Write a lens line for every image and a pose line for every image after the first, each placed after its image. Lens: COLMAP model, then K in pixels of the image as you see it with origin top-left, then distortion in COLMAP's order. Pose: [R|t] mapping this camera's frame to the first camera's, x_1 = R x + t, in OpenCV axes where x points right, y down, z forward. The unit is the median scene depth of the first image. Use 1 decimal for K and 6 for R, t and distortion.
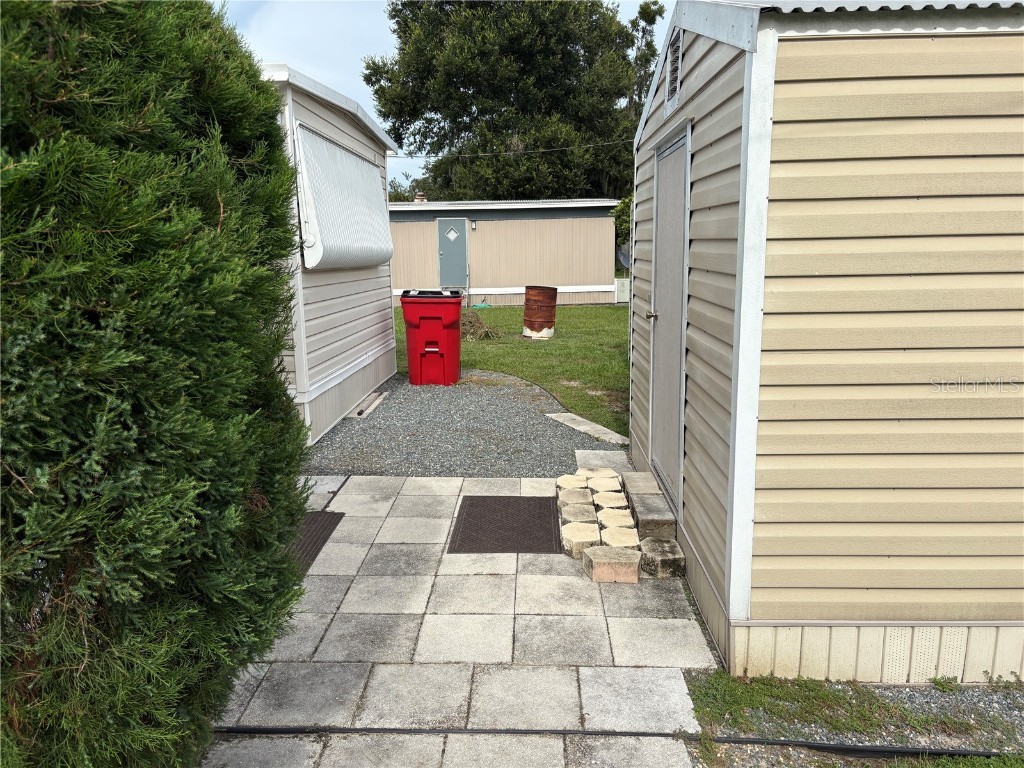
lens RADIAL K [[769.9, 0, 513.6], [0, 769.9, 380.8], [0, 0, 1]] dist [0.048493, -0.050177]
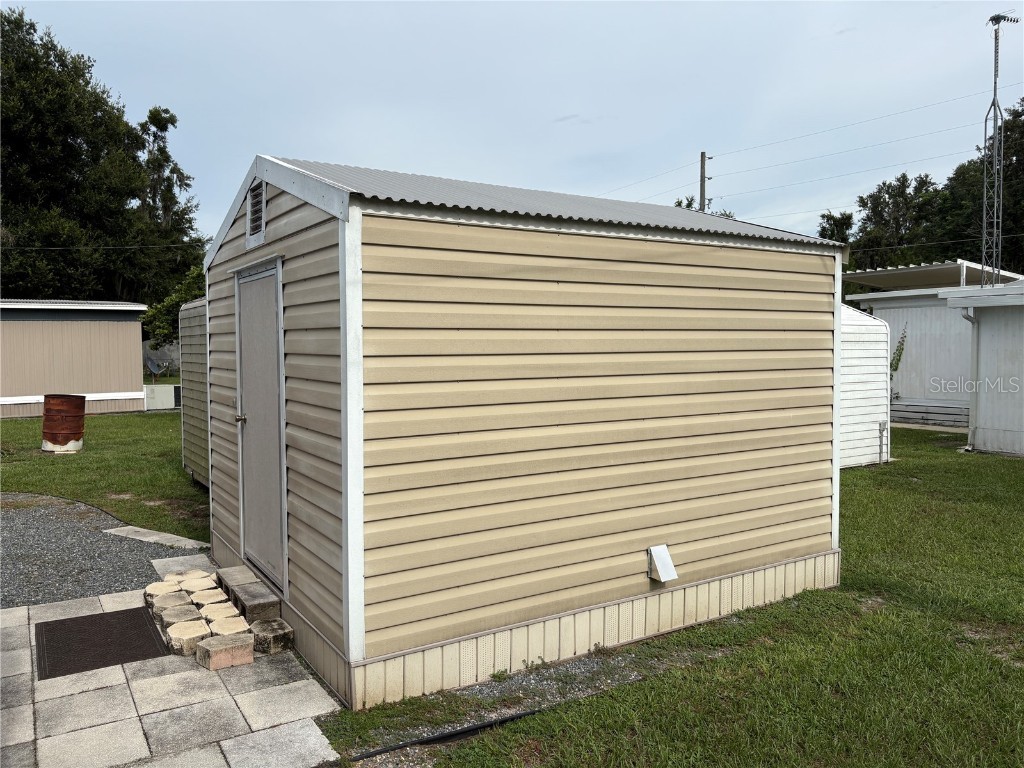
lens RADIAL K [[769.9, 0, 513.6], [0, 769.9, 380.8], [0, 0, 1]] dist [0.048493, -0.050177]
pose [[0.826589, -0.017240, 0.562541, -0.139440], [0.091825, 0.990268, -0.104578, 0.014858], [-0.555264, 0.138098, 0.820128, -0.152848]]
